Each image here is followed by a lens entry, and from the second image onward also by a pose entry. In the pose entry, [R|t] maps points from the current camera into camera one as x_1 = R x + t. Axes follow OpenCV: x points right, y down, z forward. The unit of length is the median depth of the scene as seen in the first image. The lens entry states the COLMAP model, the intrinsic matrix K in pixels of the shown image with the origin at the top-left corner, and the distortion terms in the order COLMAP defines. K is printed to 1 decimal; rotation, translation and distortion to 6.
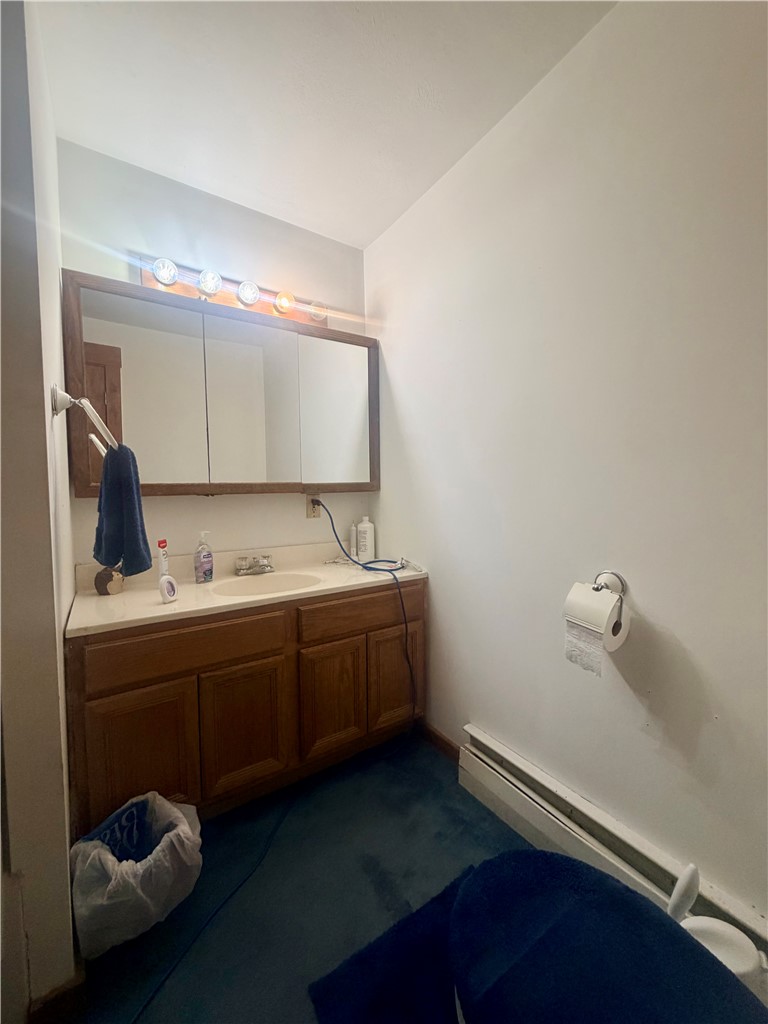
lens RADIAL K [[406.0, 0, 391.2], [0, 406.0, 510.5], [0, 0, 1]] dist [0.000288, -0.000021]
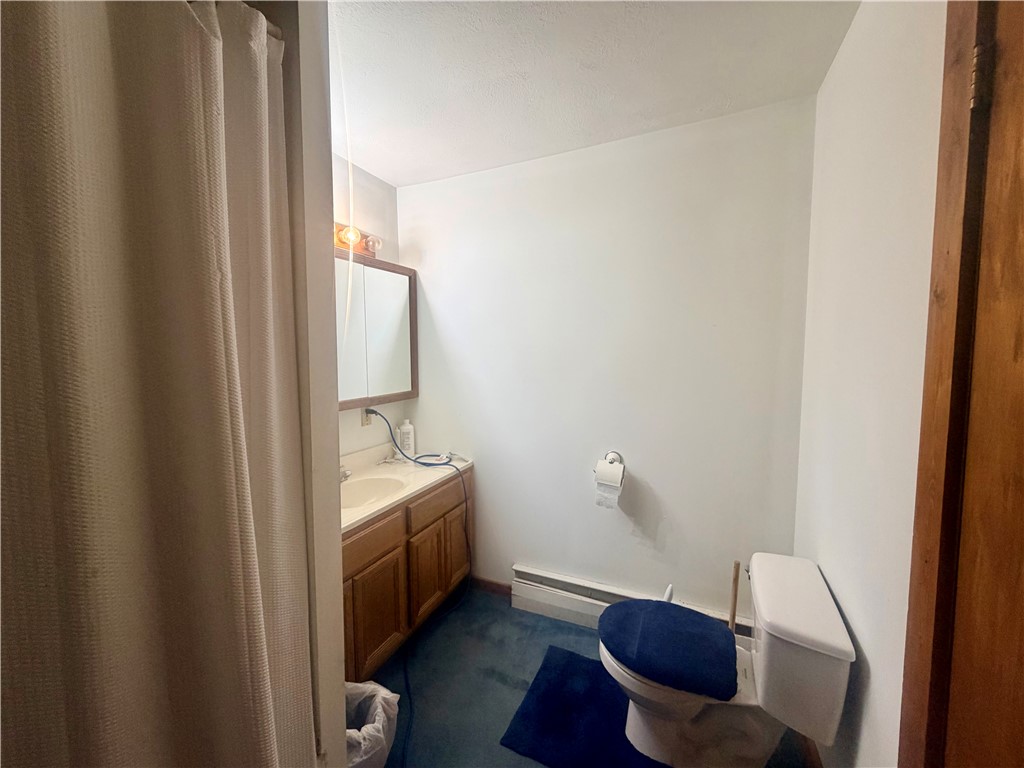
lens RADIAL K [[406.0, 0, 509.5], [0, 406.0, 383.7], [0, 0, 1]] dist [0.000288, -0.000021]
pose [[0.847079, -0.032684, 0.530461, -0.561683], [0.022705, 0.999421, 0.025322, -0.145010], [-0.530982, -0.009406, 0.847331, -0.192531]]
